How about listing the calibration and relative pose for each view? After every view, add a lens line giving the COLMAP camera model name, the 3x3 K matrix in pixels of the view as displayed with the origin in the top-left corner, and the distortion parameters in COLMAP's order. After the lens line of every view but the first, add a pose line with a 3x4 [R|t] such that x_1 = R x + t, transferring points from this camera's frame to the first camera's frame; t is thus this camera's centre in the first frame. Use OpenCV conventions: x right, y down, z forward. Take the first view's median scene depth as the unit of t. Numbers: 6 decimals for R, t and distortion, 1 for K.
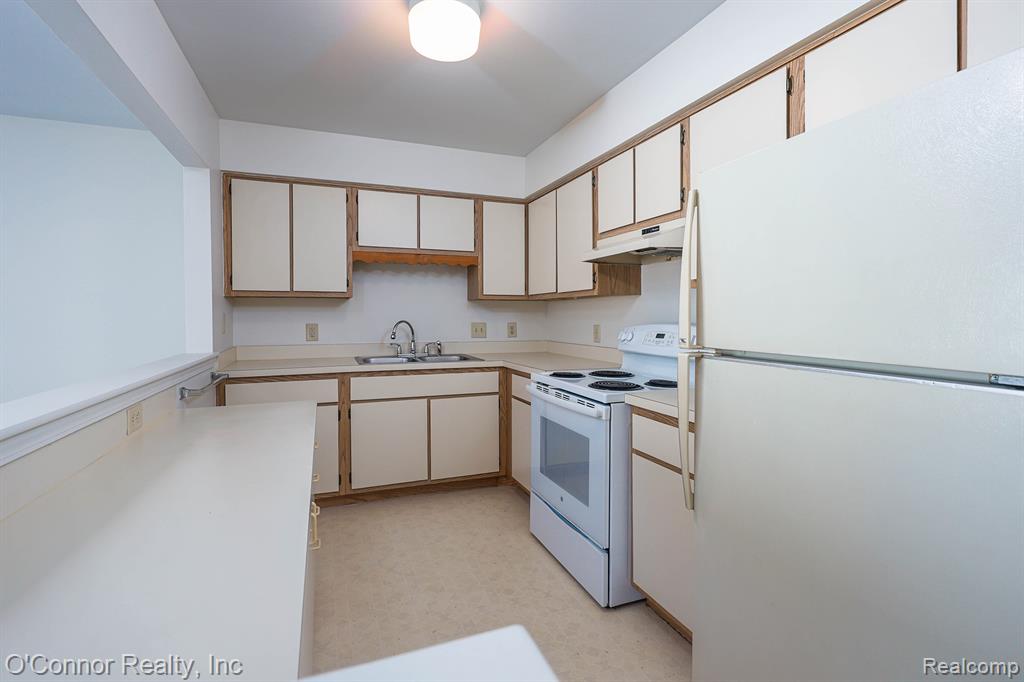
lens RADIAL K [[497.6, 0, 522.8], [0, 497.6, 326.4], [0, 0, 1]] dist [0.006124, 0.002855]
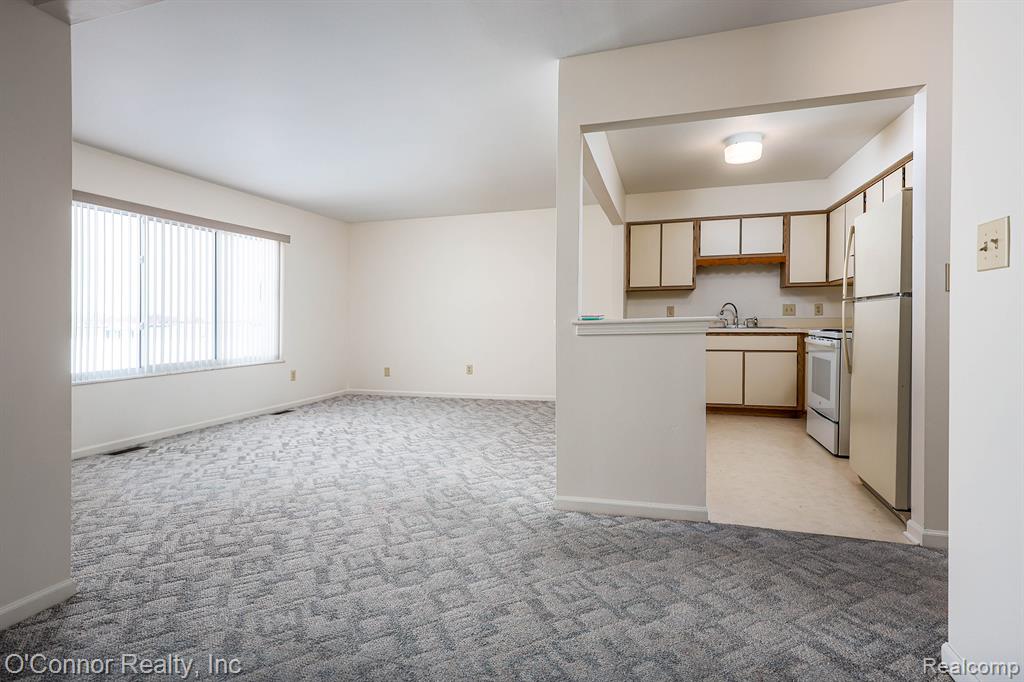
lens RADIAL K [[517.0, 0, 513.4], [0, 517.0, 343.4], [0, 0, 1]] dist [0.005609, -0.003154]
pose [[0.781253, 0.023004, -0.623790, 0.257350], [-0.005592, 0.999539, 0.029857, 0.075637], [0.624189, -0.019838, 0.781021, -0.712853]]
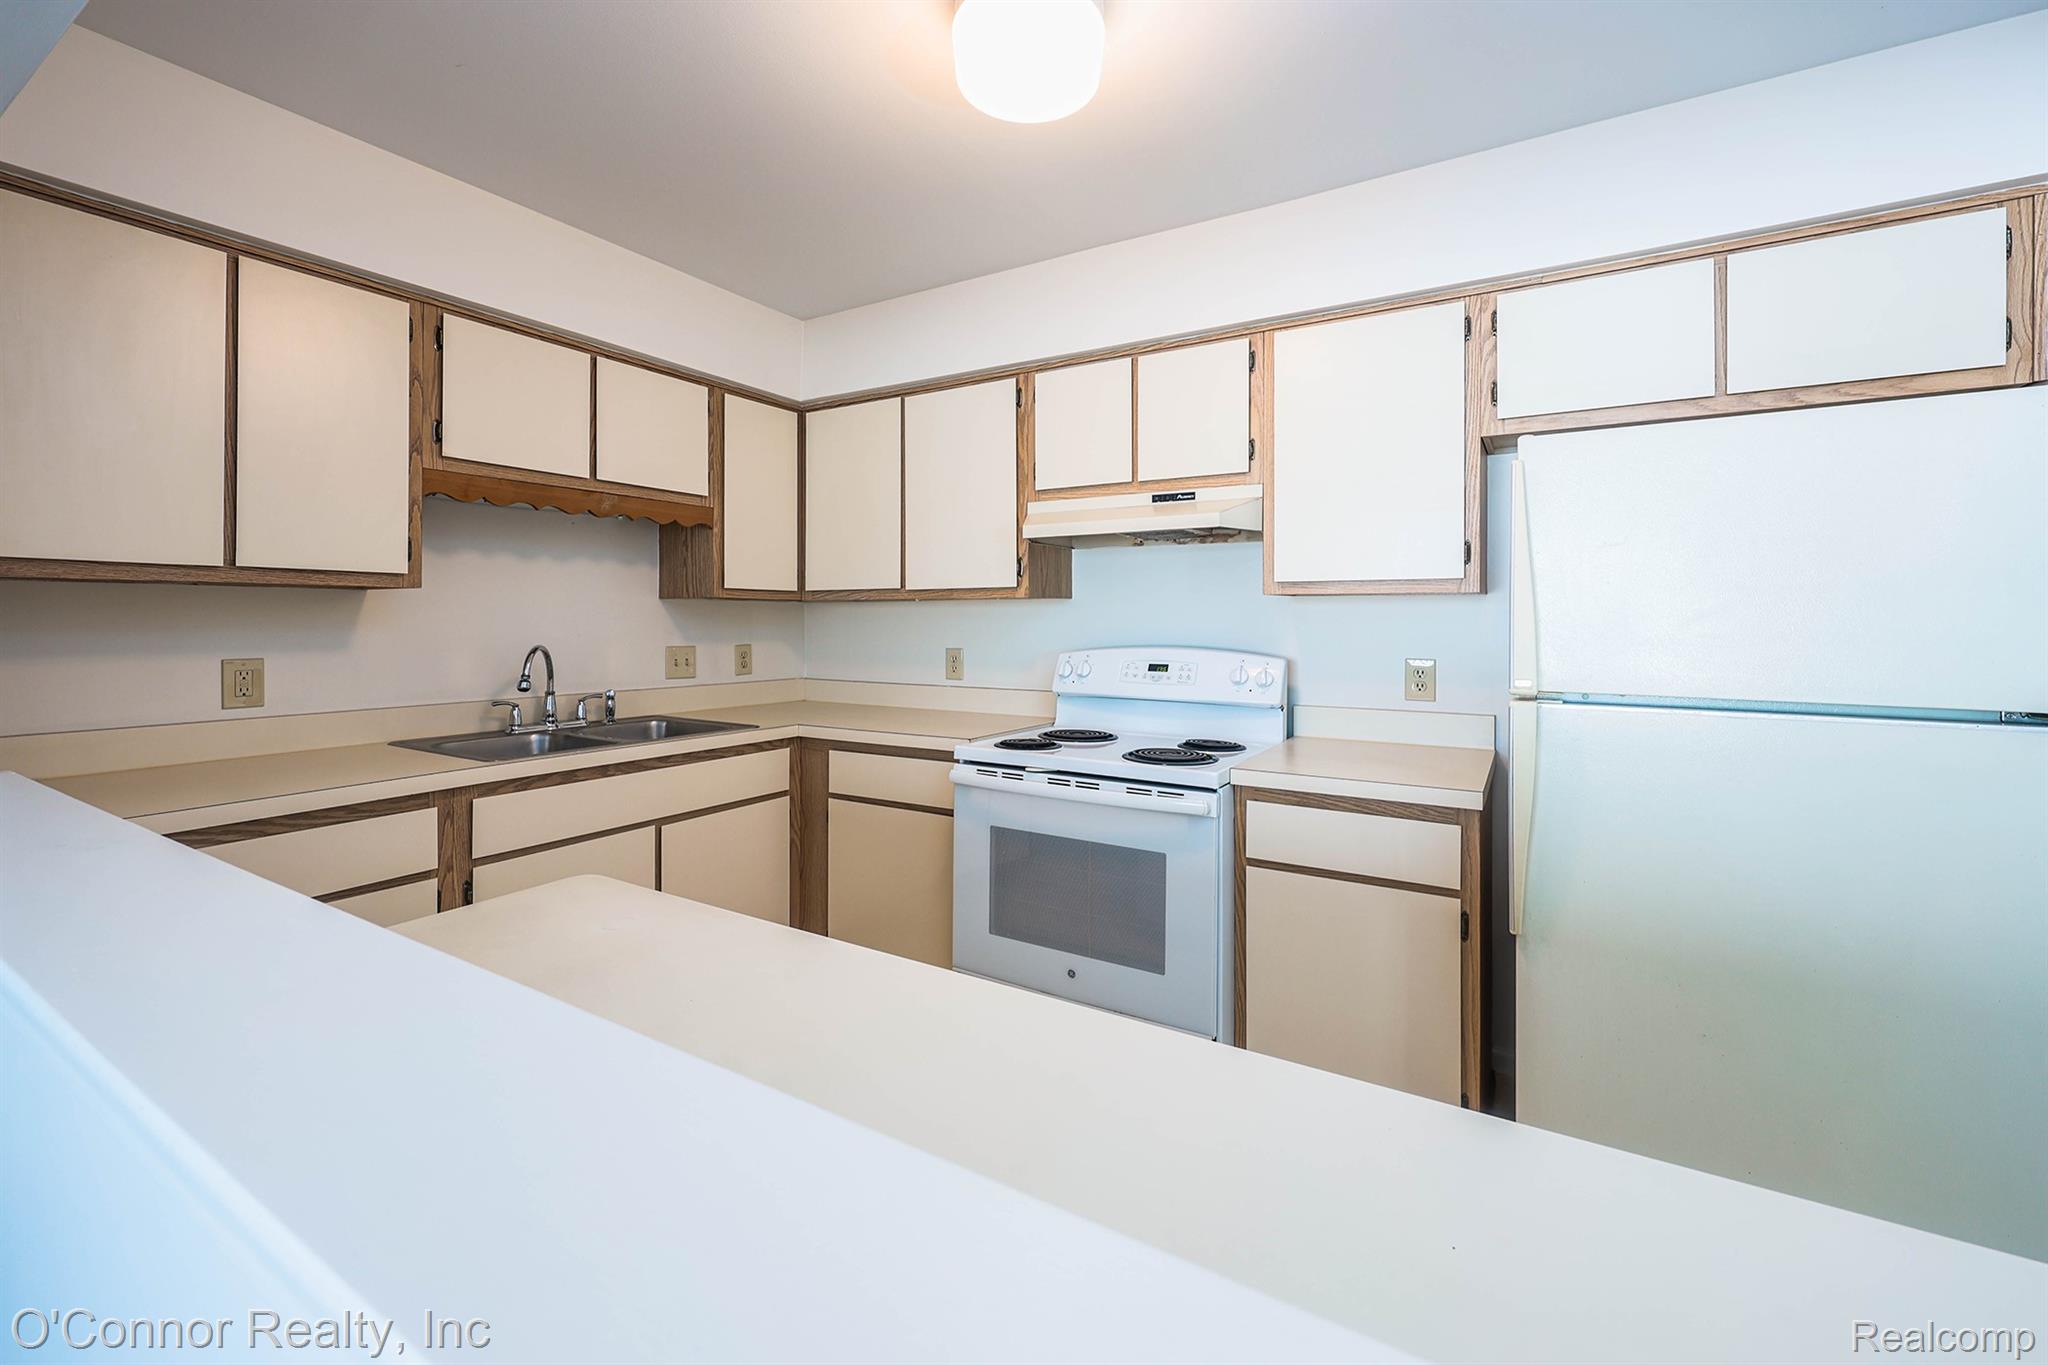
lens RADIAL K [[832.9, 0, 1031.7], [0, 832.9, 621.1], [0, 0, 1]] dist [-0.001890, 0.000114]
pose [[0.795200, 0.001899, 0.606345, -0.372665], [0.010935, 0.999788, -0.017473, -0.017564], [-0.606249, 0.020525, 0.795010, 0.214388]]
